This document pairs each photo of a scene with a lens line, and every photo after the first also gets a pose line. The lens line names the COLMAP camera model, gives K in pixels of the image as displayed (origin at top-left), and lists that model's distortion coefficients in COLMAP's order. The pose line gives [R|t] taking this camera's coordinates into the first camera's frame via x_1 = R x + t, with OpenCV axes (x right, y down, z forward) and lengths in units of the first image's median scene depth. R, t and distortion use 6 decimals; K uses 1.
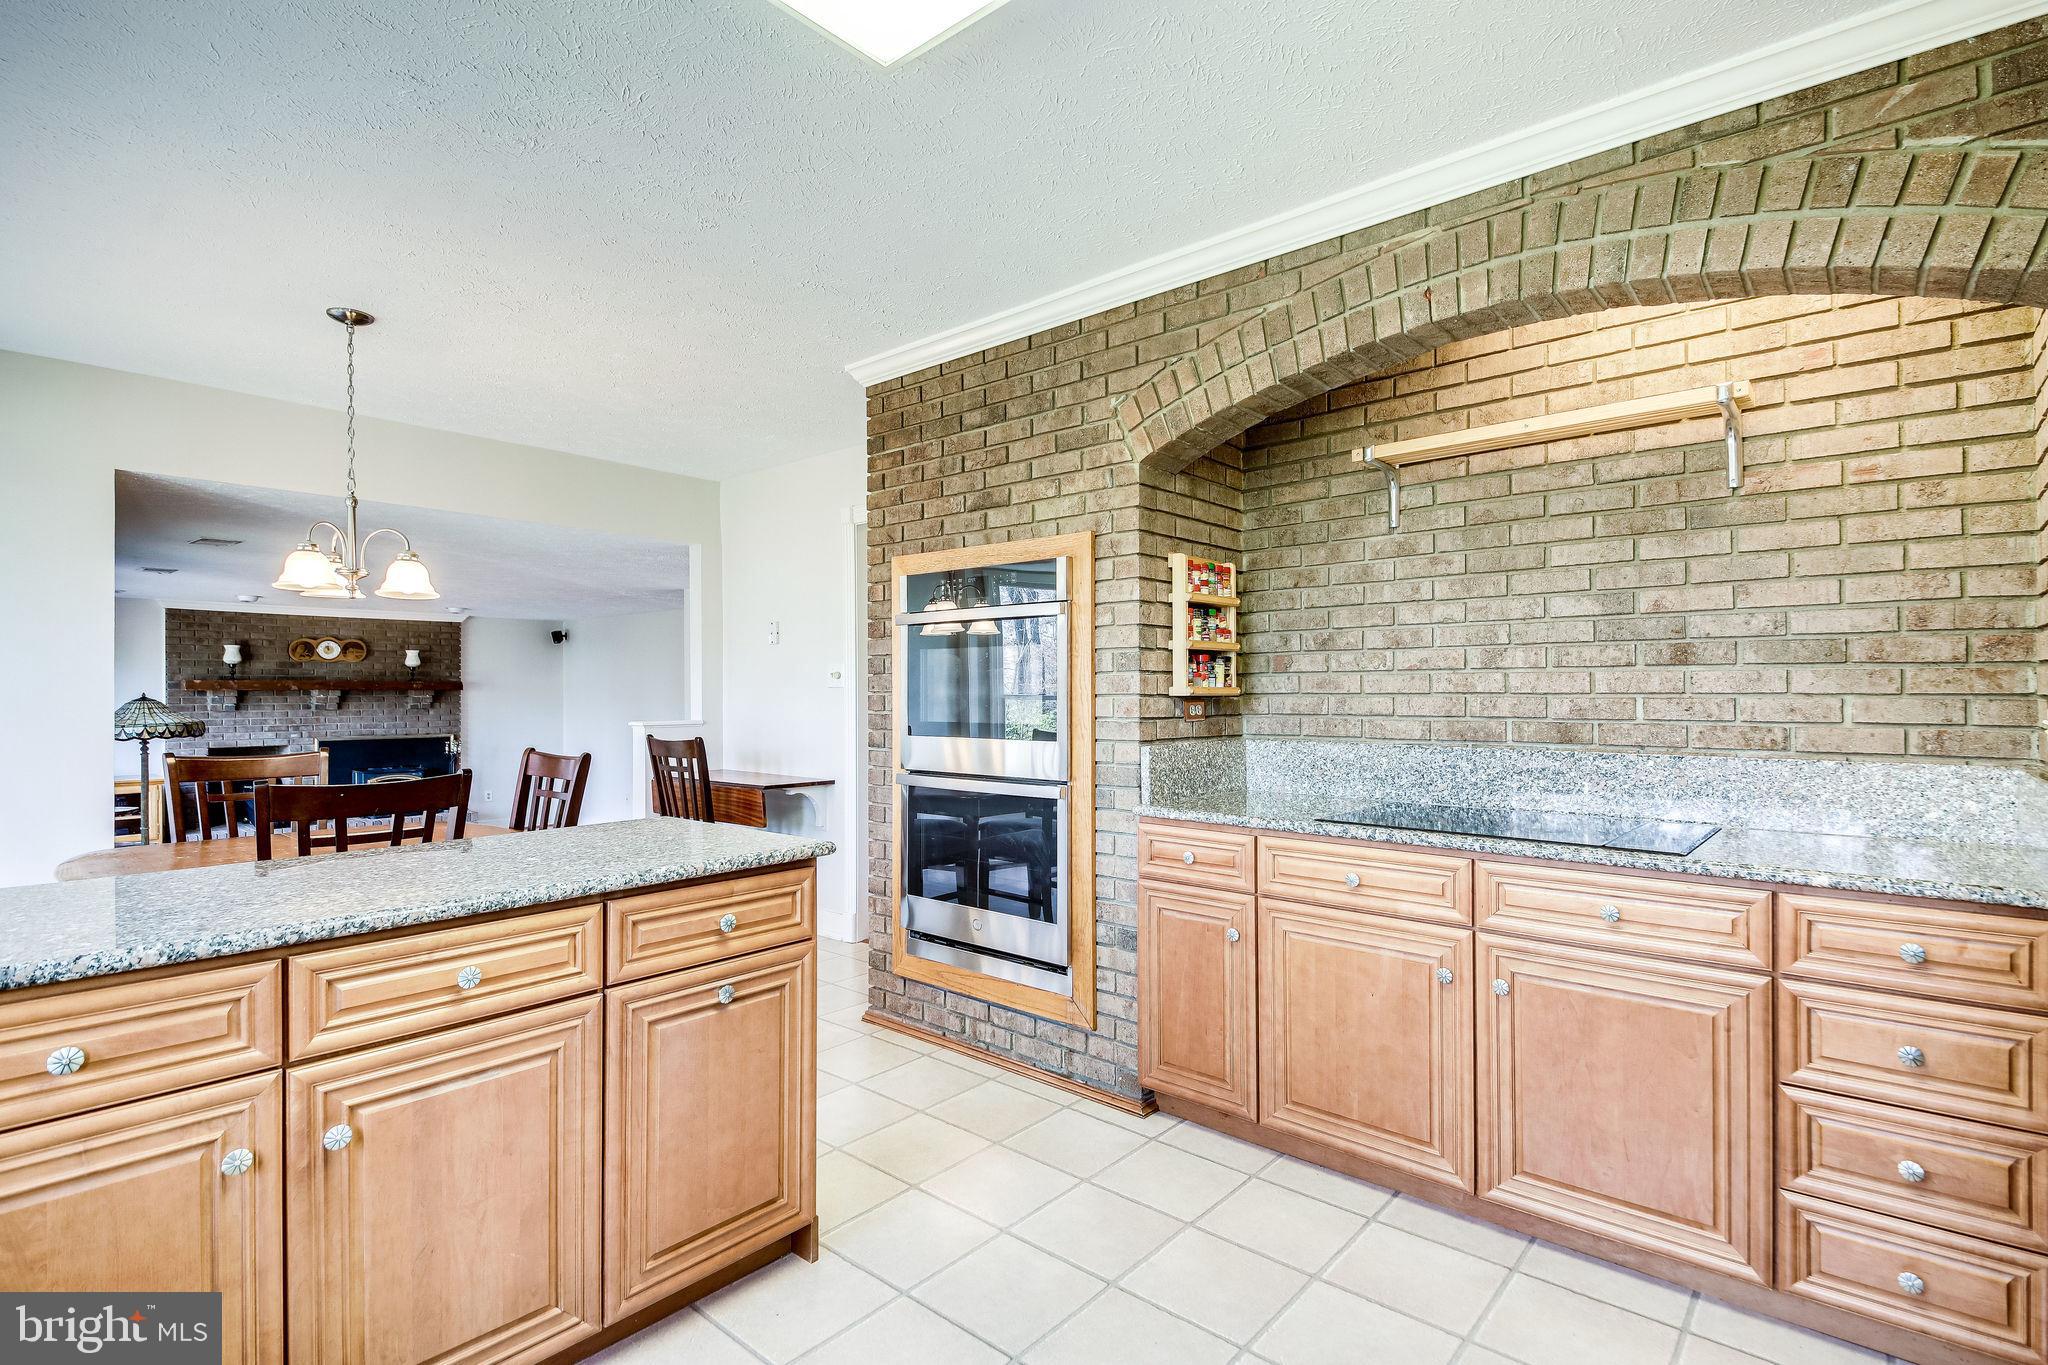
lens RADIAL K [[986.9, 0, 1024.0], [0, 986.9, 682.5], [0, 0, 1]] dist [0.011945, -0.001213]
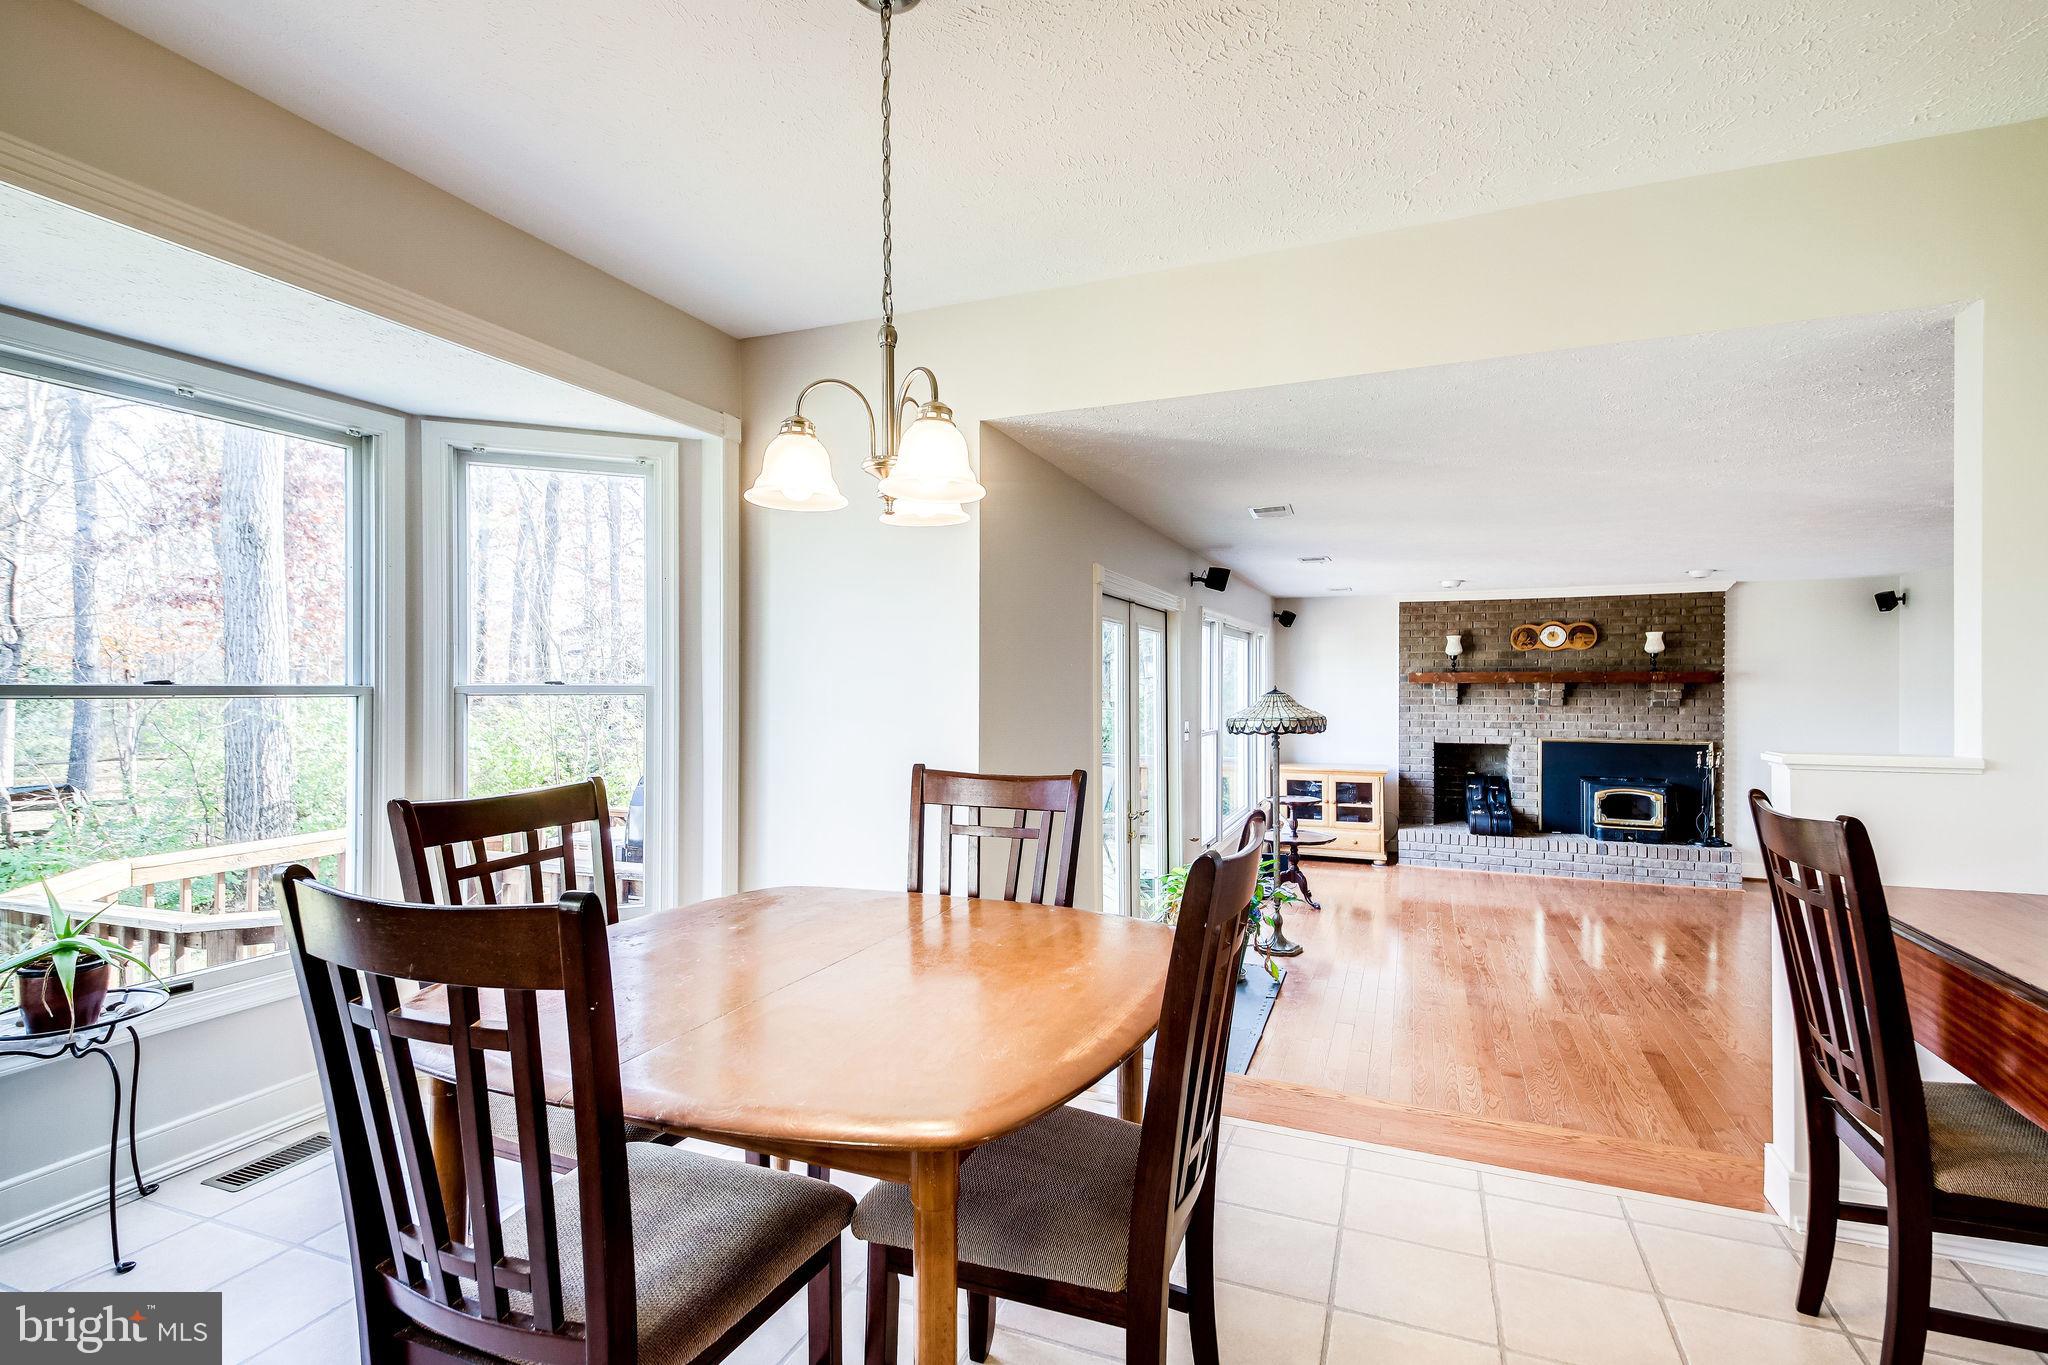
lens RADIAL K [[983.9, 0, 984.5], [0, 983.9, 691.2], [0, 0, 1]] dist [0.014801, -0.000570]
pose [[0.305813, 0.005921, -0.952073, -0.034941], [0.006212, 0.999947, 0.008214, 0.004978], [0.952071, -0.008427, 0.305760, 0.284078]]
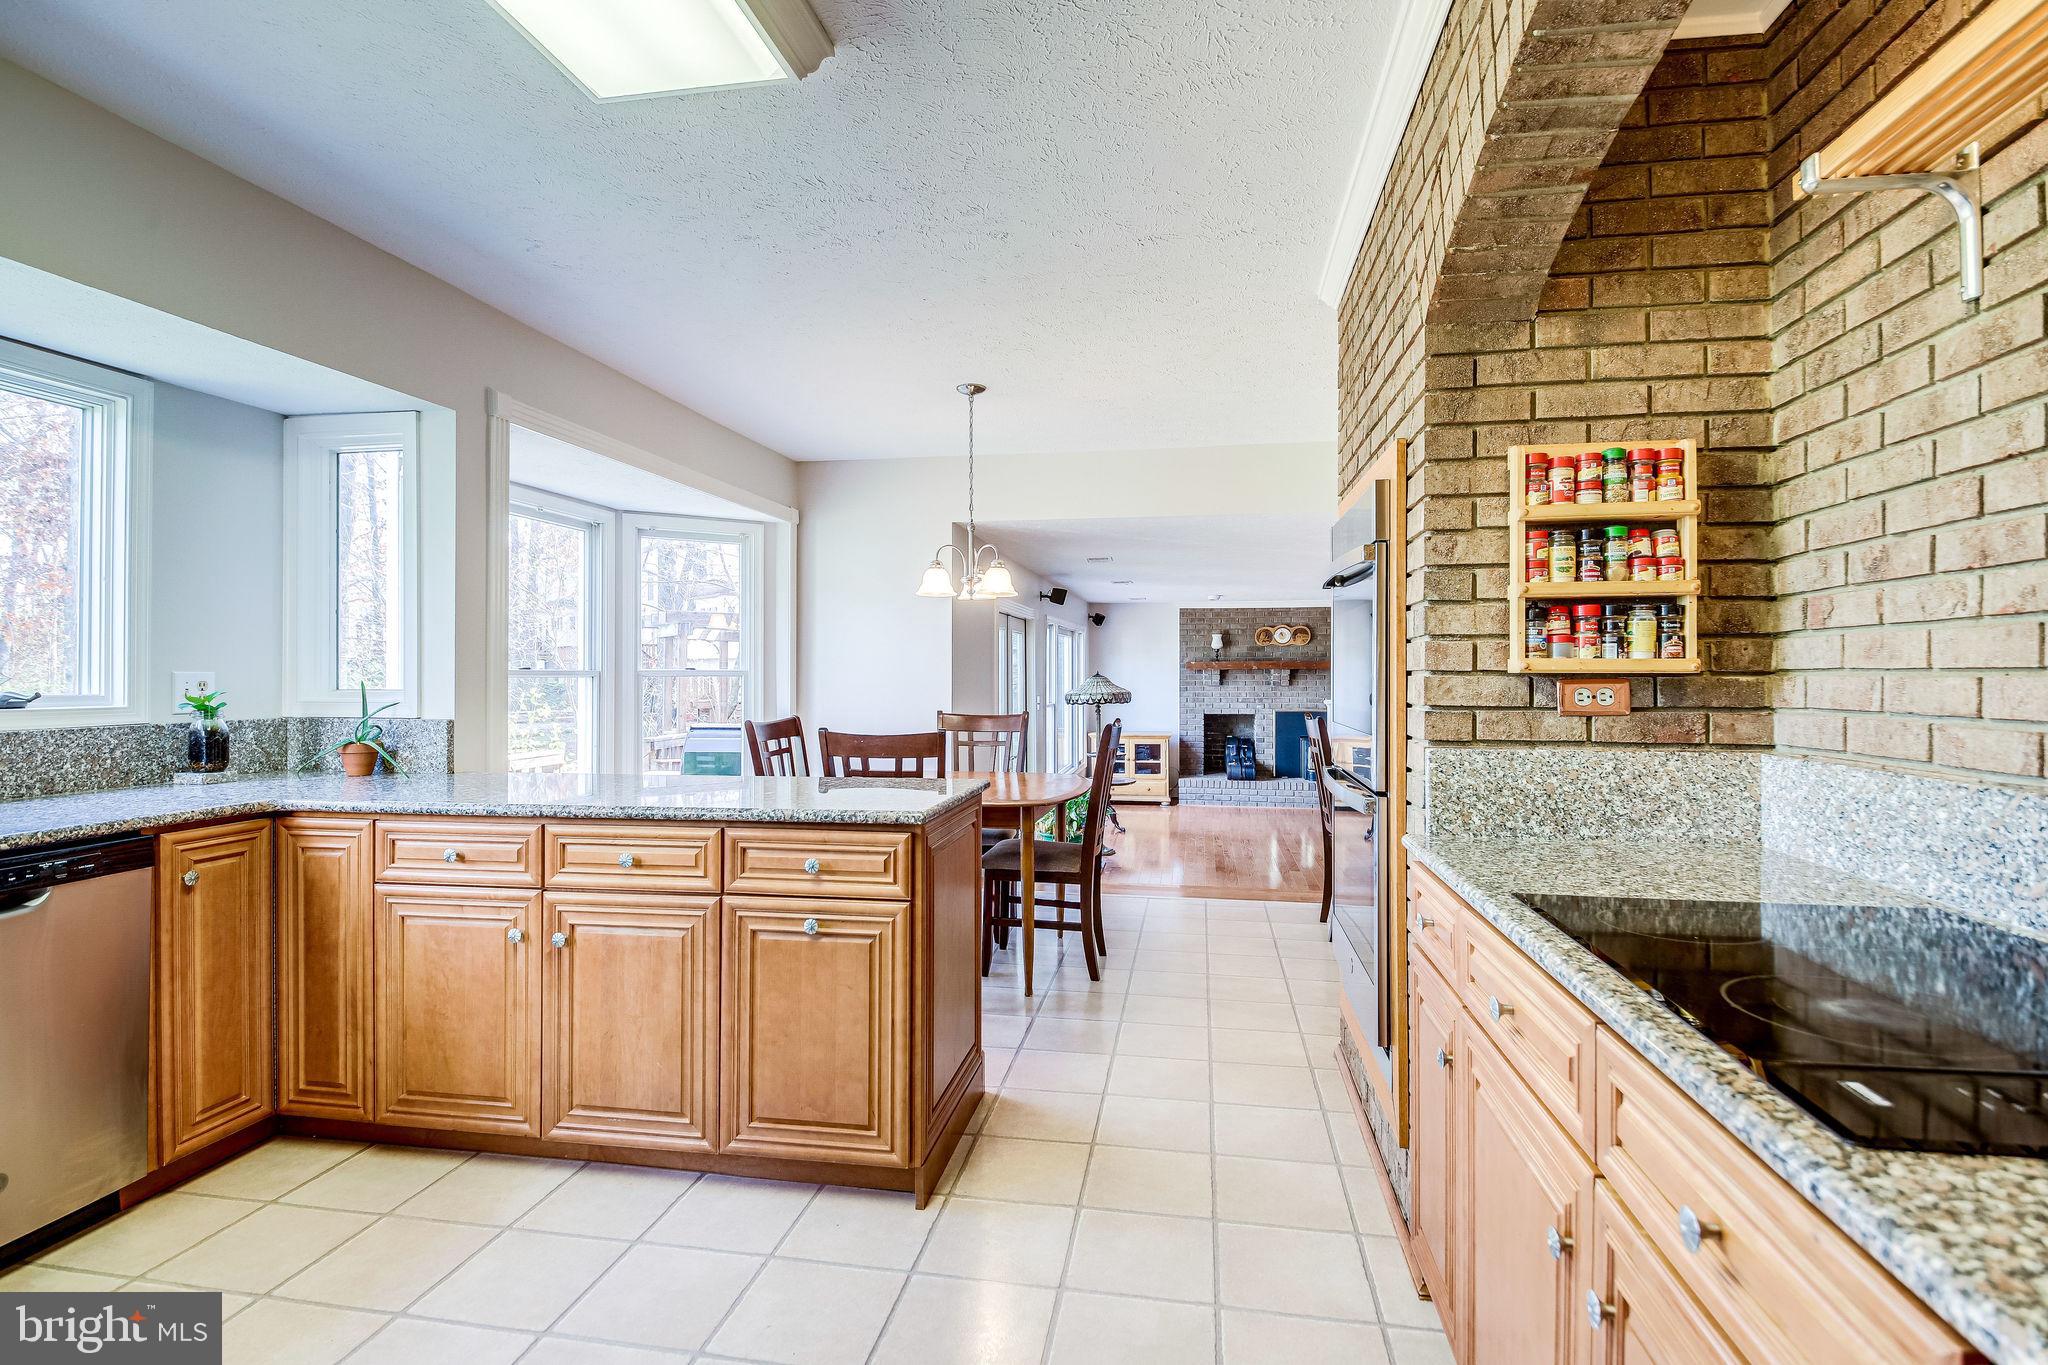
lens RADIAL K [[986.9, 0, 1024.0], [0, 986.9, 682.5], [0, 0, 1]] dist [0.011945, -0.001213]
pose [[0.522035, 0.011295, -0.852850, 0.161464], [0.005269, 0.999851, 0.016467, 0.002291], [0.852908, -0.013090, 0.521897, 0.121559]]
